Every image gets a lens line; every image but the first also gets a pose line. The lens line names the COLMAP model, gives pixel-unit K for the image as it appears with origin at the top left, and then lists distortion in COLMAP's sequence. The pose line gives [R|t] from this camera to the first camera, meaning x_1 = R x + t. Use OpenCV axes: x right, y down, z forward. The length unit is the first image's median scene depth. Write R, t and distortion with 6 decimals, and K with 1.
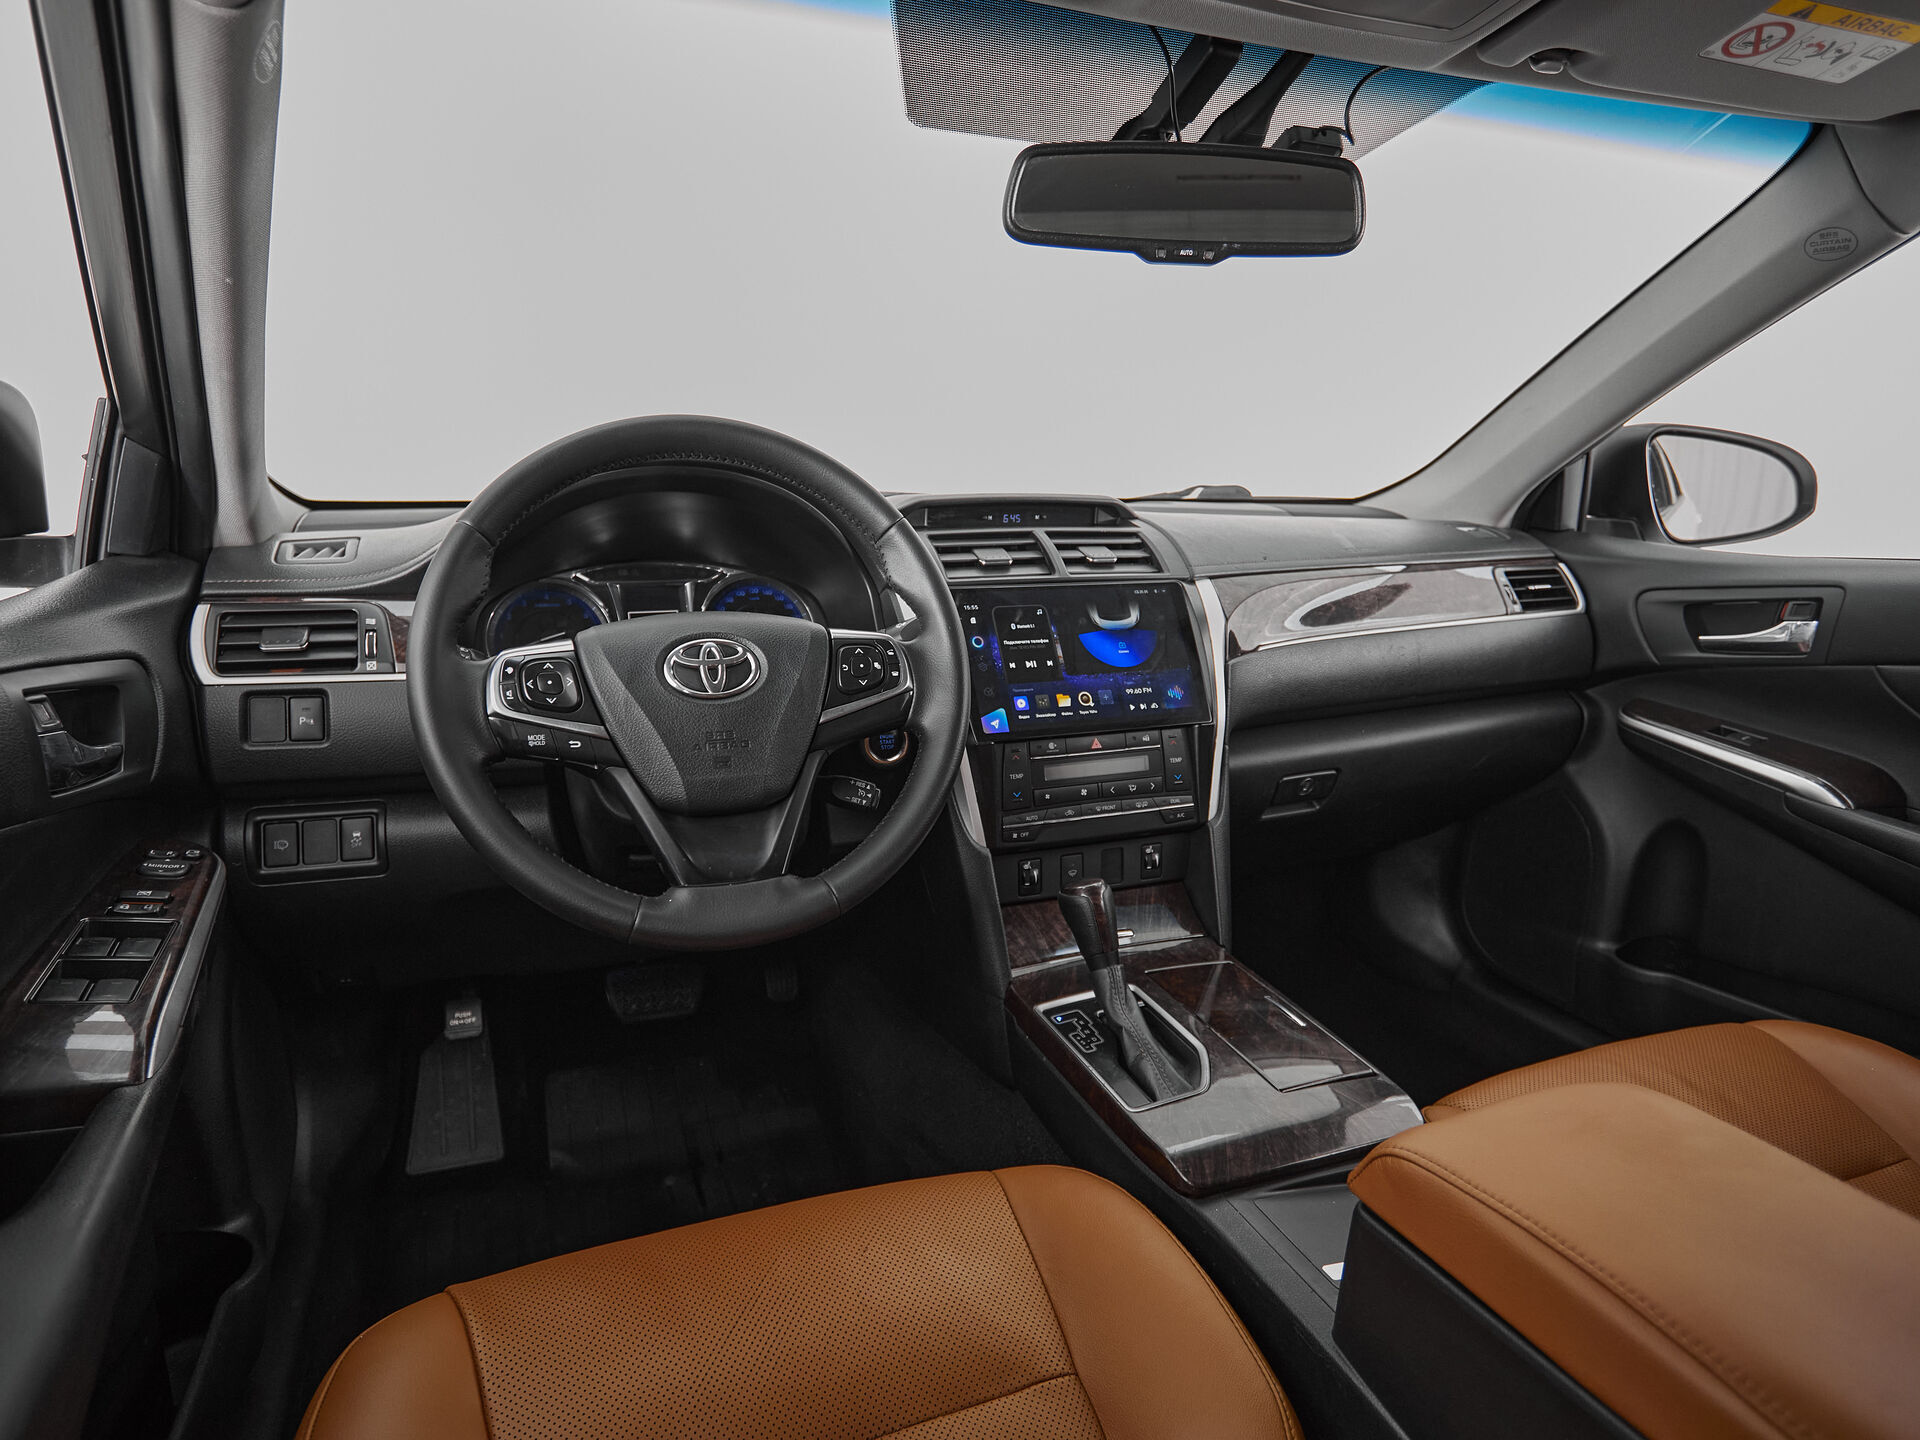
lens RADIAL K [[1157.1, 0, 947.6], [0, 1157.1, 730.4], [0, 0, 1]] dist [-0.003198, -0.001099]
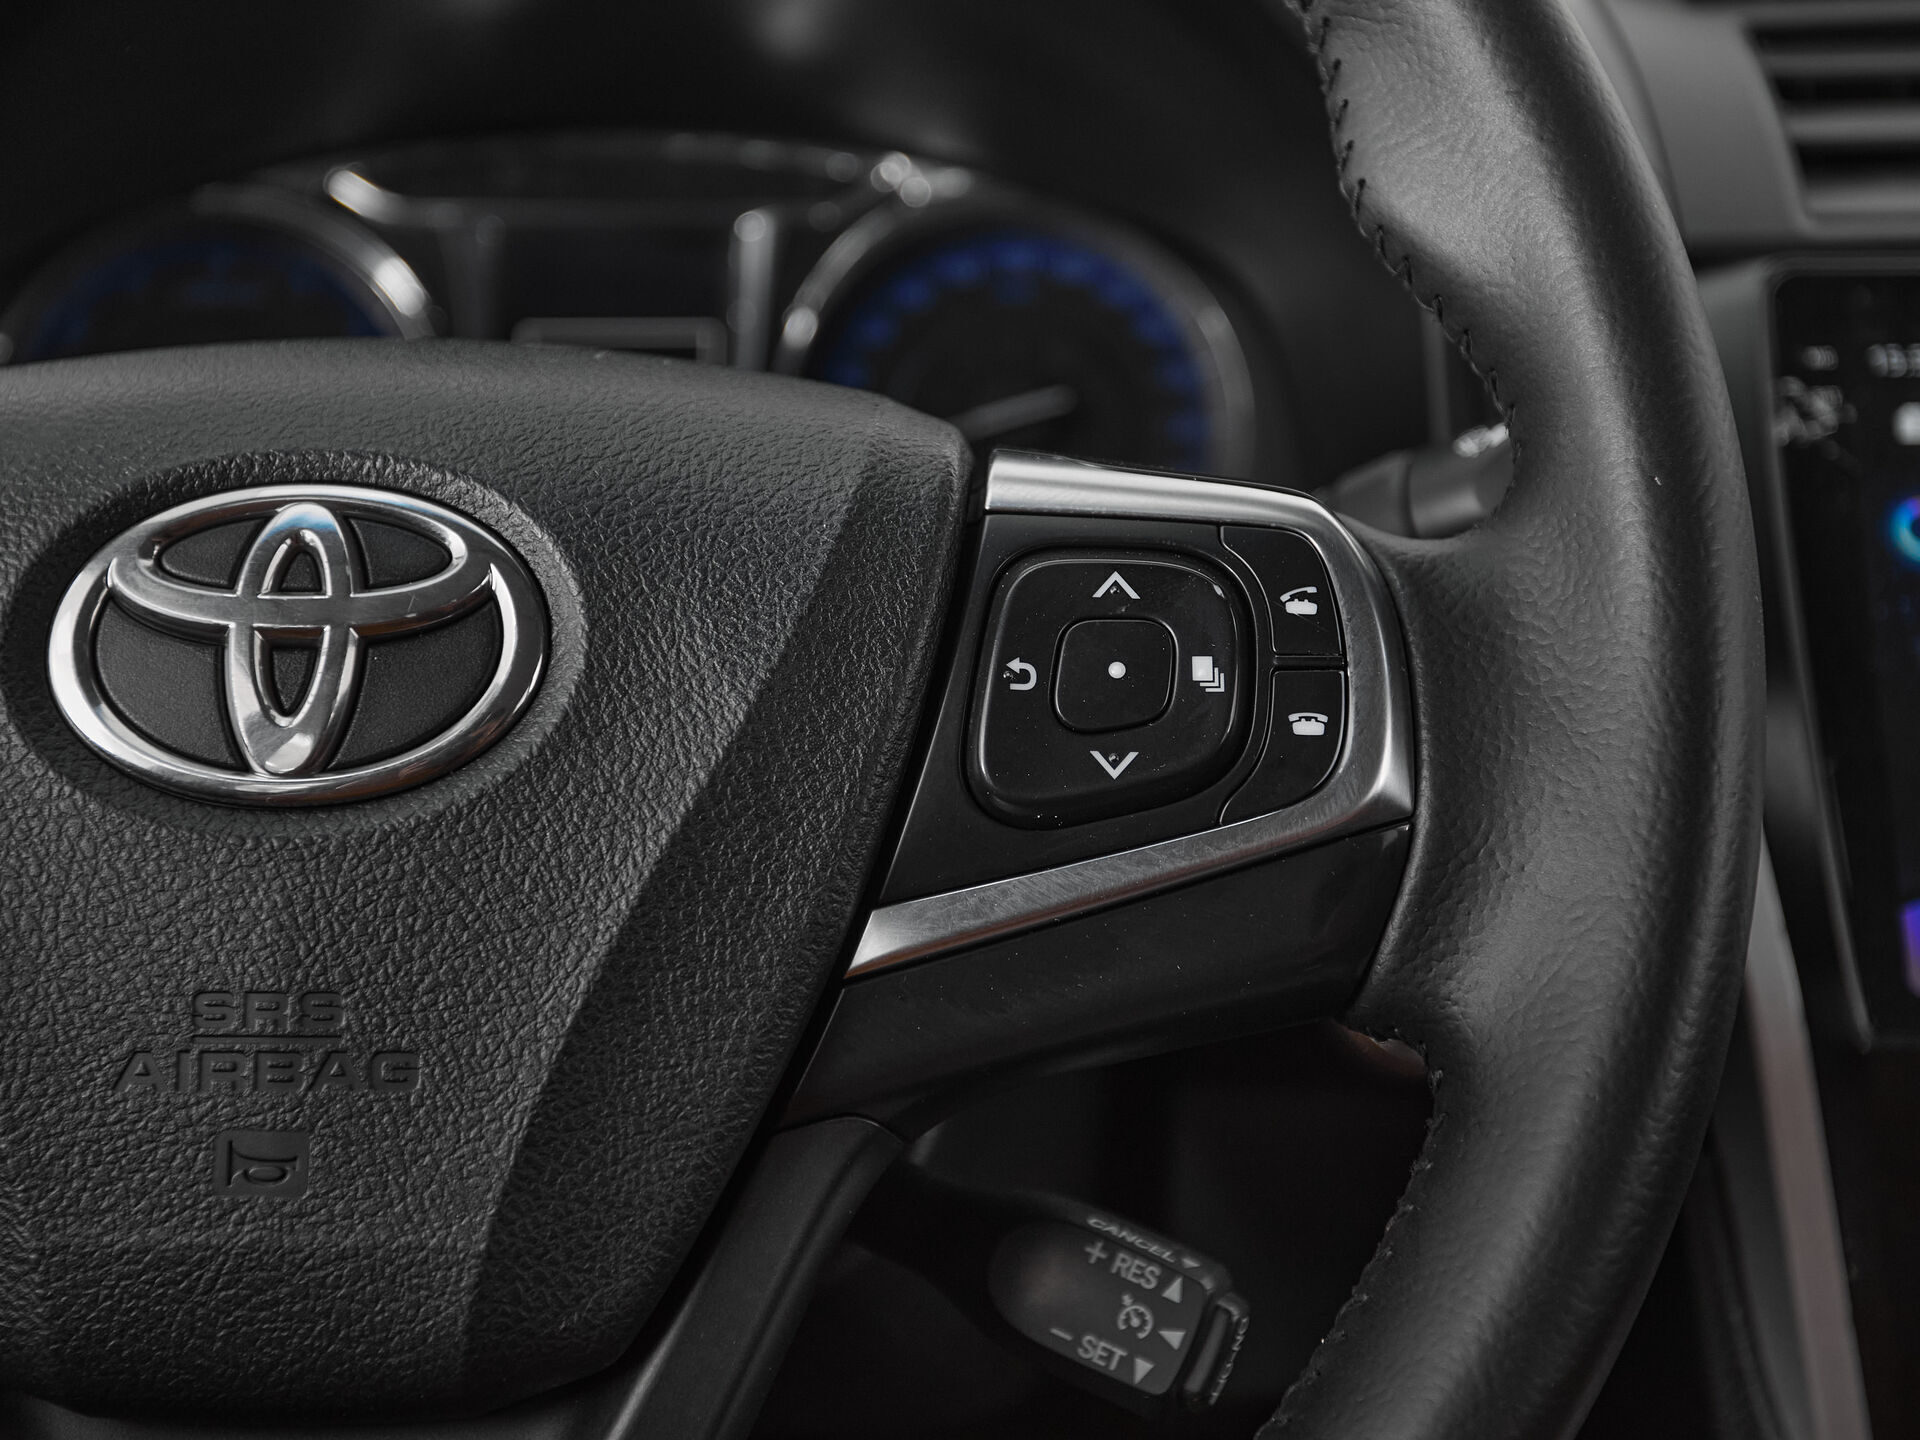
lens RADIAL K [[2770.4, 0, 936.2], [0, 2770.4, 678.6], [0, 0, 1]] dist [0.060608, 0.000000]
pose [[0.925597, 0.078359, -0.370311, 0.051759], [-0.070554, 0.996908, 0.034599, -0.057932], [0.371877, -0.005898, 0.928263, 0.503228]]
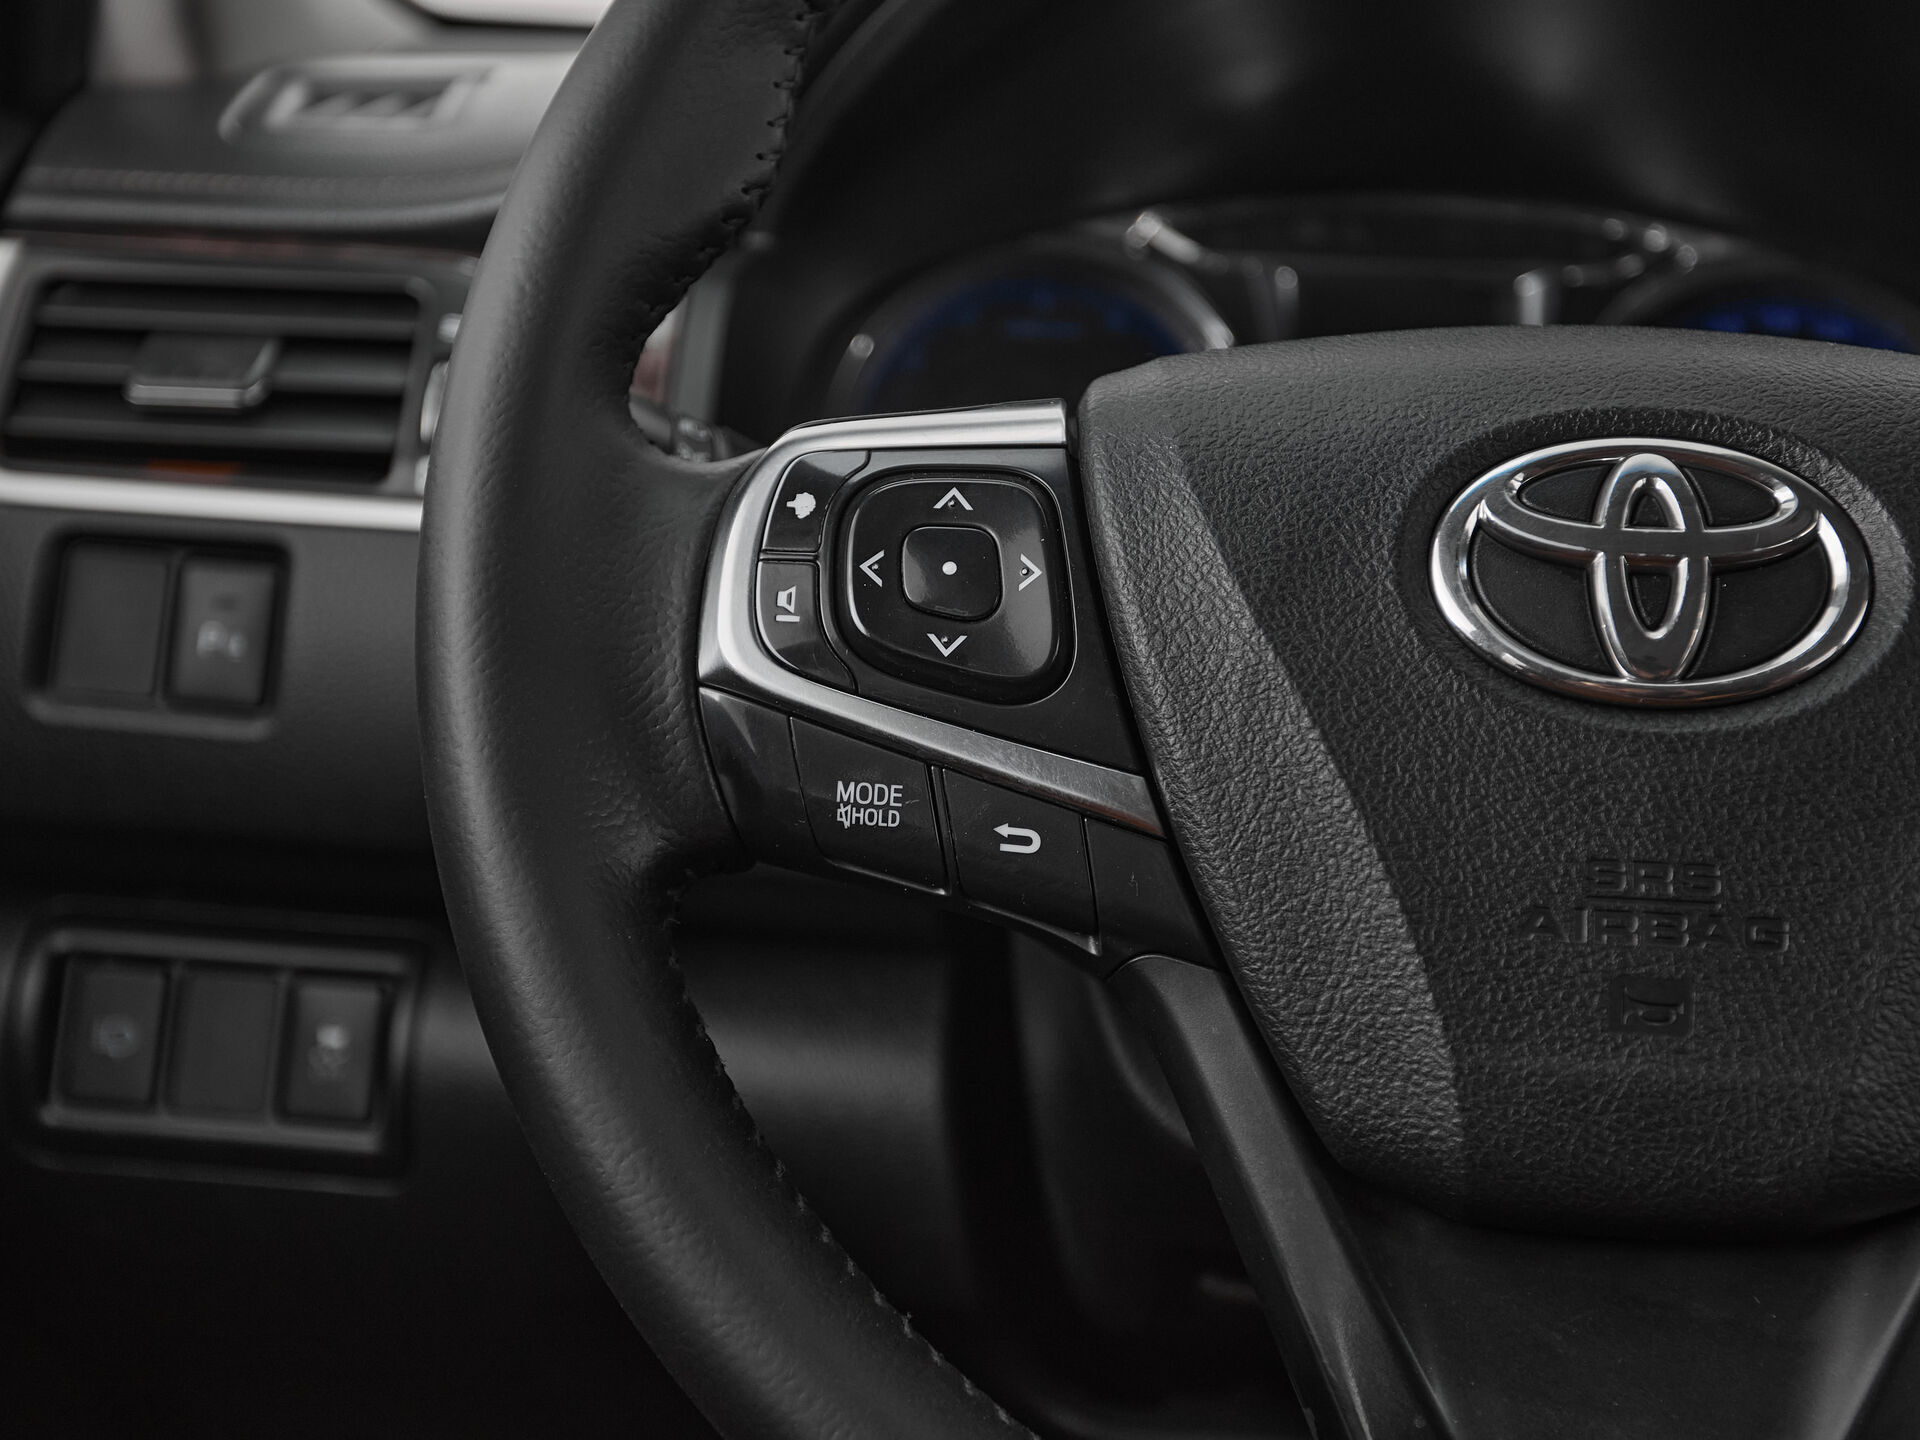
lens RADIAL K [[2770.4, 0, 846.9], [0, 2770.4, 772.2], [0, 0, 1]] dist [0.060608, 0.000000]
pose [[0.905642, 0.111825, -0.409033, -0.098037], [-0.112438, 0.993401, 0.022634, -0.008273], [0.408865, 0.025493, 0.912239, 0.370210]]
